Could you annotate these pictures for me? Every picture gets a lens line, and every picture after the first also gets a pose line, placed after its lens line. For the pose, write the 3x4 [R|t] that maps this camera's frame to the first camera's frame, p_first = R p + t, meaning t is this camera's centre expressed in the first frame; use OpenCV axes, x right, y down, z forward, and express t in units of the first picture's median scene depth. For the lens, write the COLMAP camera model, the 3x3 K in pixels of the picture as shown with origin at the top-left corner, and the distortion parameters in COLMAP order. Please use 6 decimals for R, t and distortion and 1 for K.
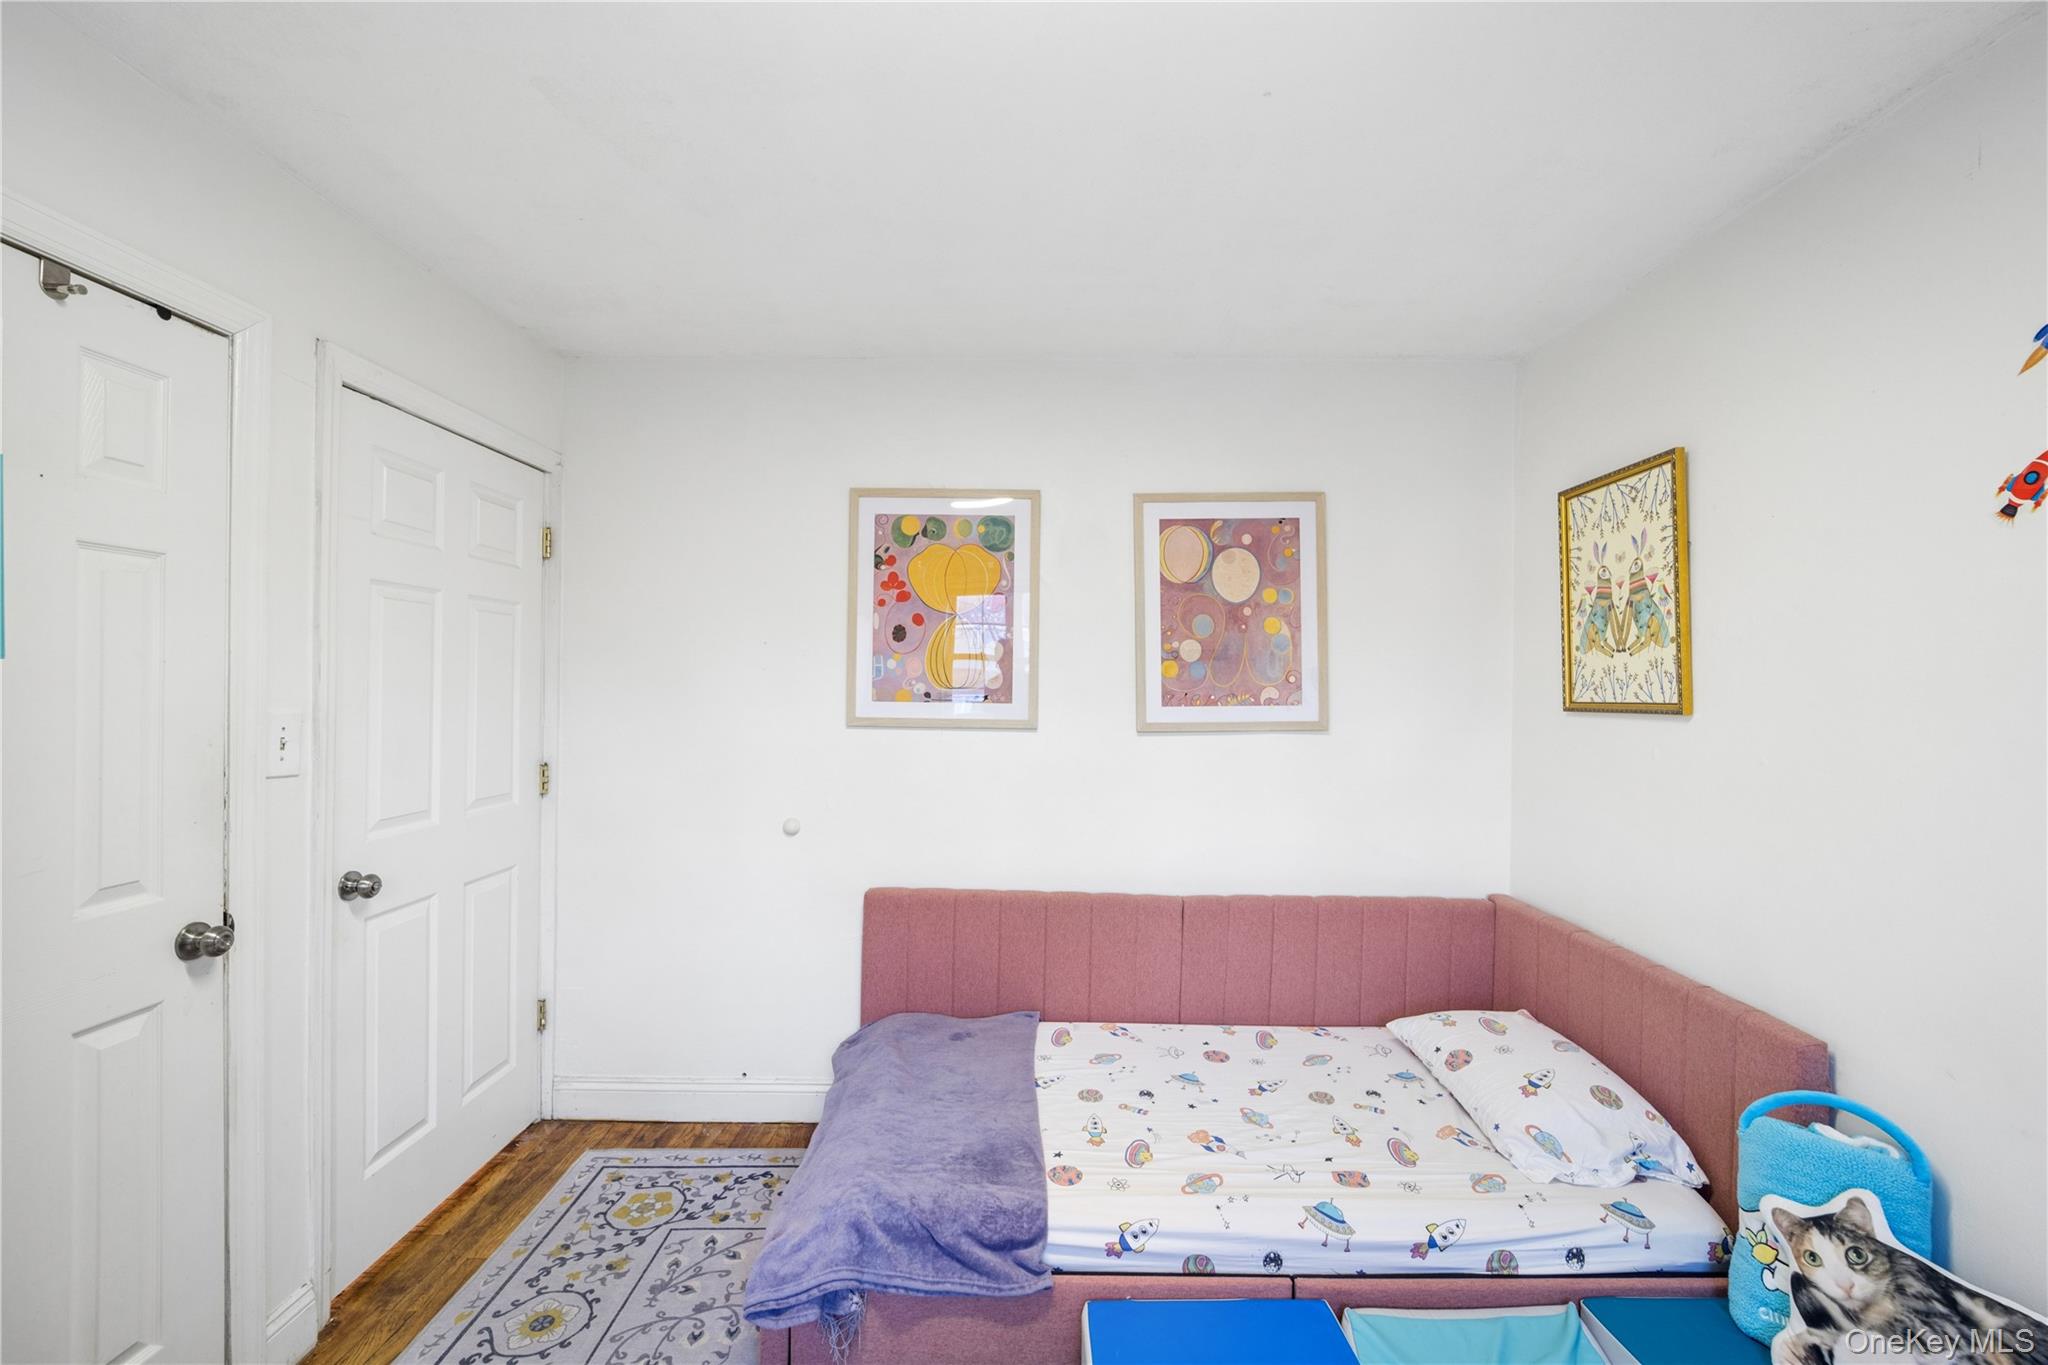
lens RADIAL K [[851.1, 0, 1024.0], [0, 851.1, 681.0], [0, 0, 1]] dist [-0.009298, 0.000419]
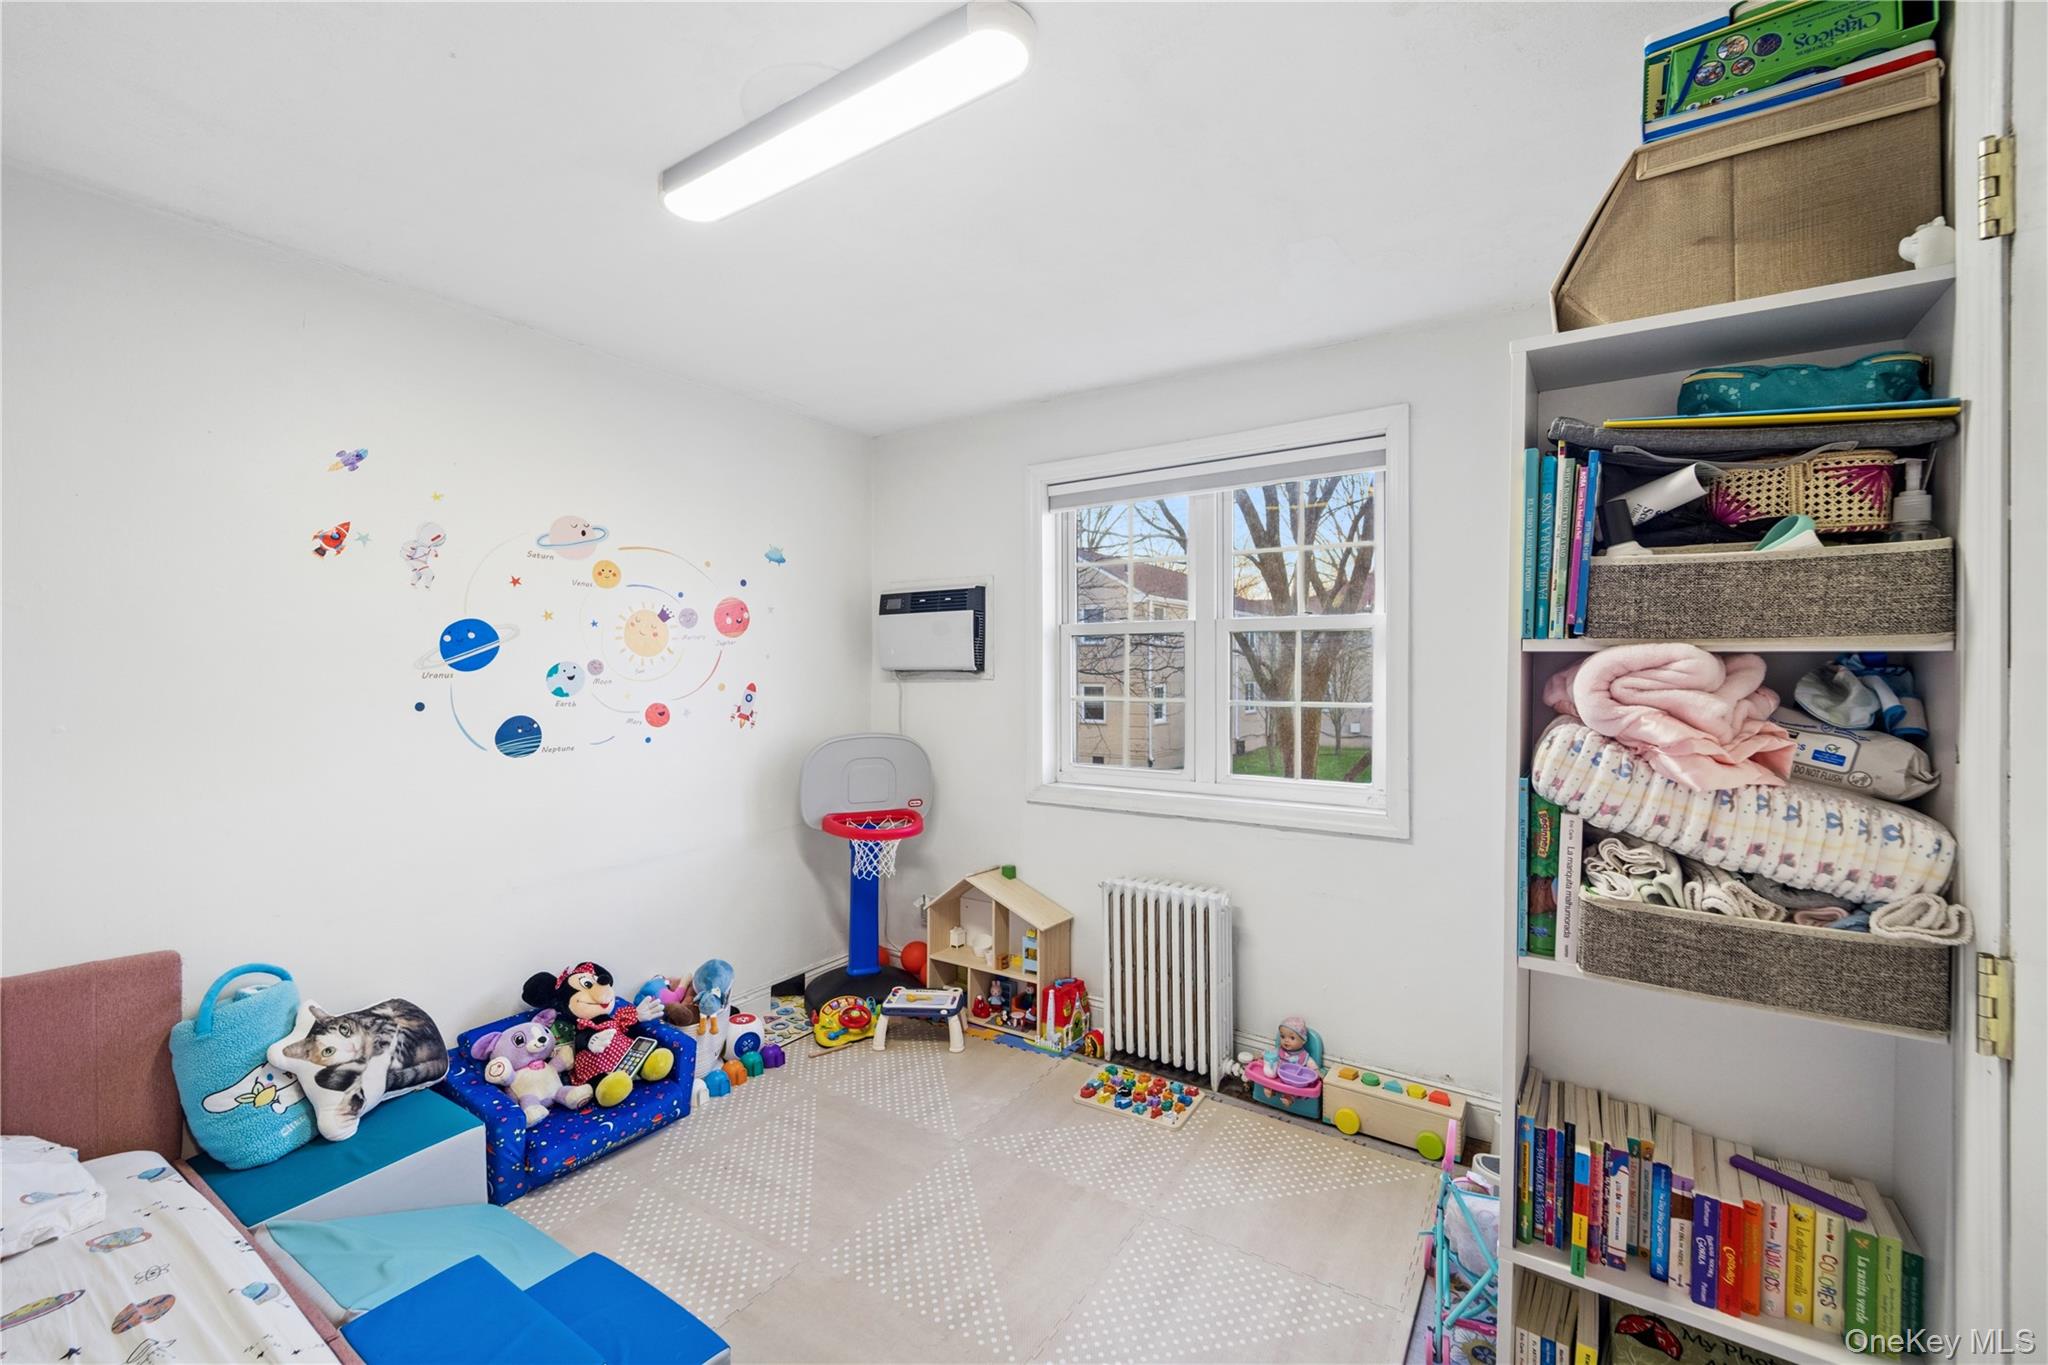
lens RADIAL K [[851.1, 0, 1023.5], [0, 851.1, 679.5], [0, 0, 1]] dist [-0.009298, 0.000419]
pose [[-0.824525, -0.005713, 0.565796, -0.910425], [-0.003497, 0.999981, 0.005002, 0.035235], [-0.565814, 0.002145, -0.824530, 1.591404]]
